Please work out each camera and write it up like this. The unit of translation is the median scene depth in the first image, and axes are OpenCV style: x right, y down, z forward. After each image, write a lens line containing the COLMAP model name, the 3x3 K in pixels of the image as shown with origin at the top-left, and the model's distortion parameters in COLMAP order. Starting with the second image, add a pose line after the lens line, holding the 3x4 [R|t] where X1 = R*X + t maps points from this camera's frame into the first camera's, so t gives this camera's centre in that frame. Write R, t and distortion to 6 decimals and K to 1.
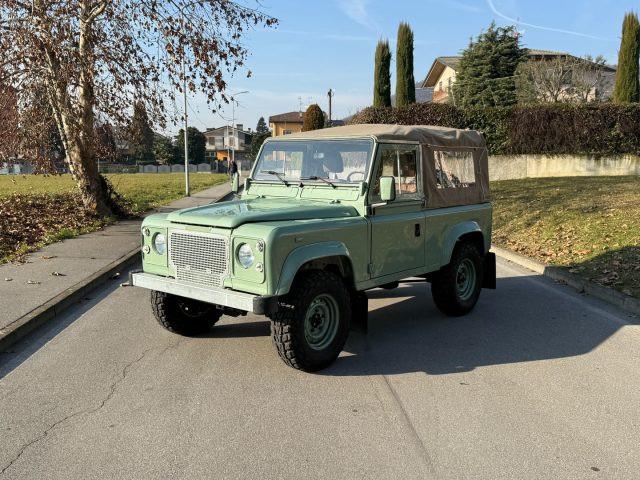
lens RADIAL K [[689.3, 0, 320.0], [0, 689.3, 240.0], [0, 0, 1]] dist [0.197750, -0.448340]
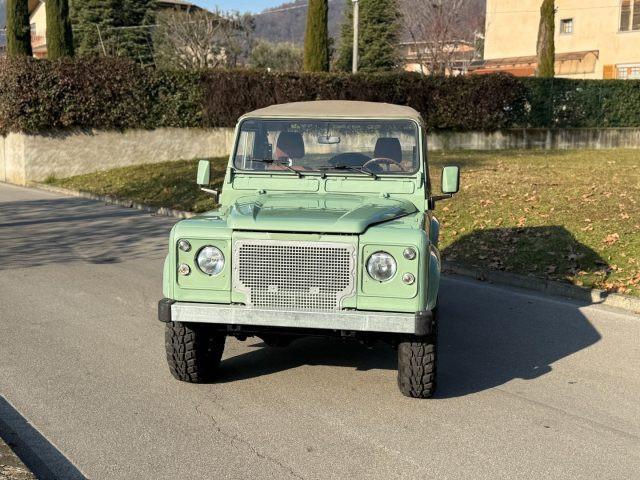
lens RADIAL K [[876.0, 0, 320.0], [0, 876.0, 240.0], [0, 0, 1]] dist [0.310295, -0.876241]
pose [[0.832103, -0.059356, 0.551436, -0.266808], [0.051715, 0.998229, 0.029412, -0.015521], [-0.552205, 0.004043, 0.833699, 0.061245]]
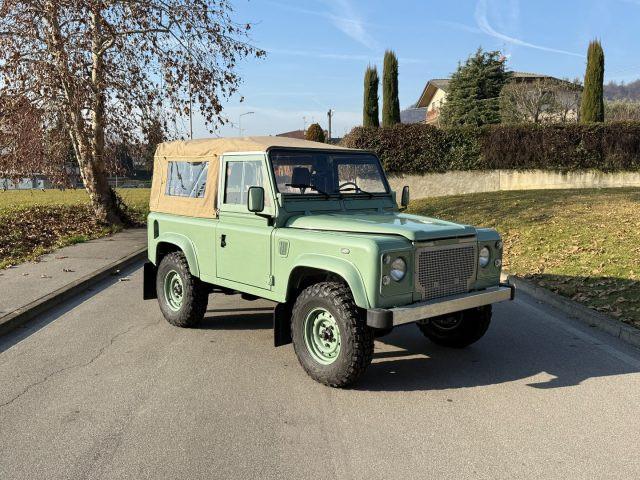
lens RADIAL K [[666.3, 0, 320.0], [0, 666.3, 240.0], [0, 0, 1]] dist [0.201235, -0.418363]
pose [[0.999799, -0.000133, -0.020034, 0.044521], [-0.000256, 0.999811, -0.019422, 0.011402], [0.020033, 0.019423, 0.999611, -0.080673]]
